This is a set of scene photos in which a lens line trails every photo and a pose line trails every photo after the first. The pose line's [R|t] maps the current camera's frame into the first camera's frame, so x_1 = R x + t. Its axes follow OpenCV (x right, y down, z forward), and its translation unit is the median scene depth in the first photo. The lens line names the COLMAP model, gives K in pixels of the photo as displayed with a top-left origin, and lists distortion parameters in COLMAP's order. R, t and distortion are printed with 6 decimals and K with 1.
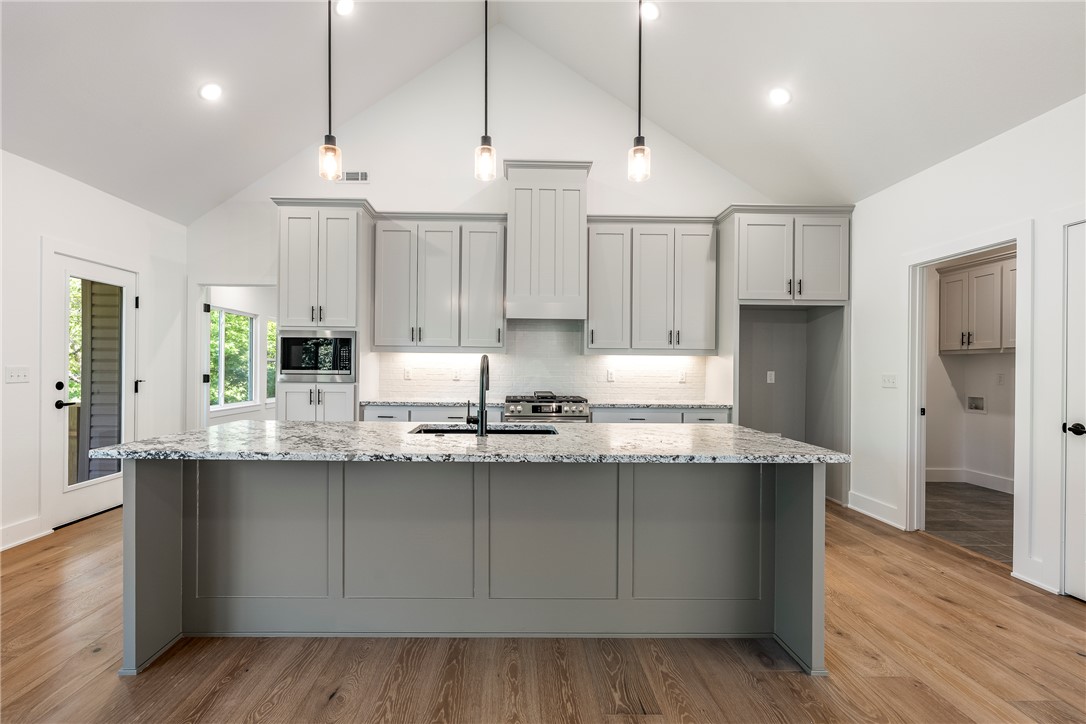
lens RADIAL K [[487.2, 0, 533.9], [0, 487.2, 373.7], [0, 0, 1]] dist [-0.000316, 0.002034]
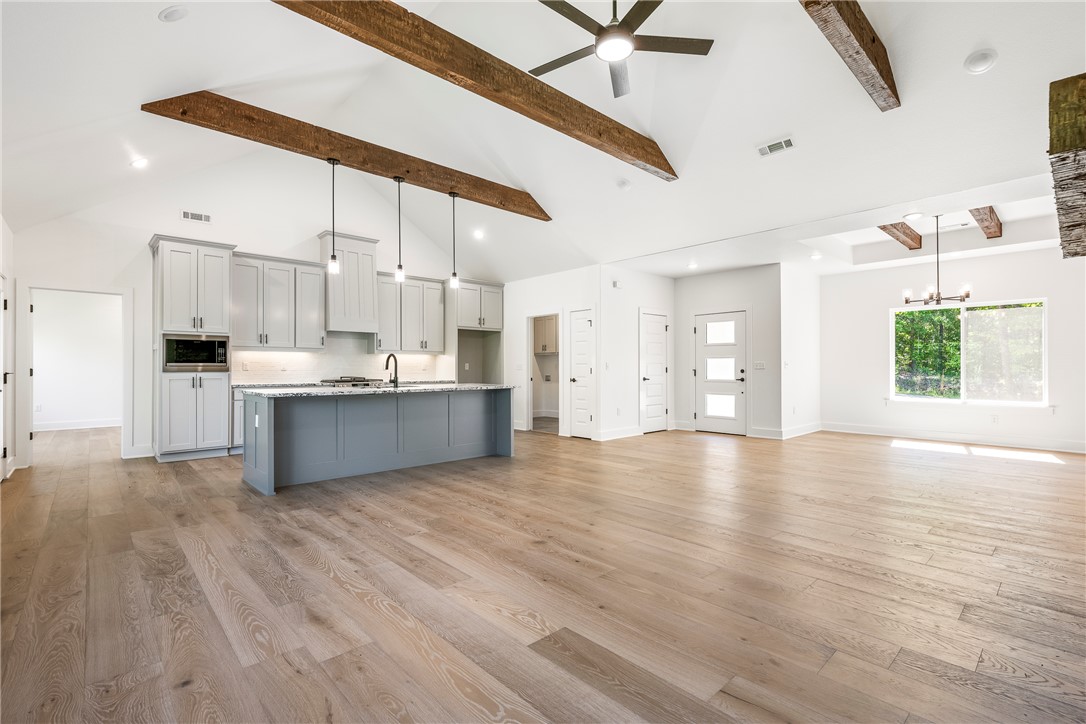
lens RADIAL K [[487.2, 0, 539.7], [0, 487.2, 362.8], [0, 0, 1]] dist [-0.000316, 0.002034]
pose [[0.749493, -0.003175, 0.662005, -0.582034], [0.013812, 0.999846, -0.010842, 0.018581], [-0.661868, 0.017269, 0.749421, -0.630077]]
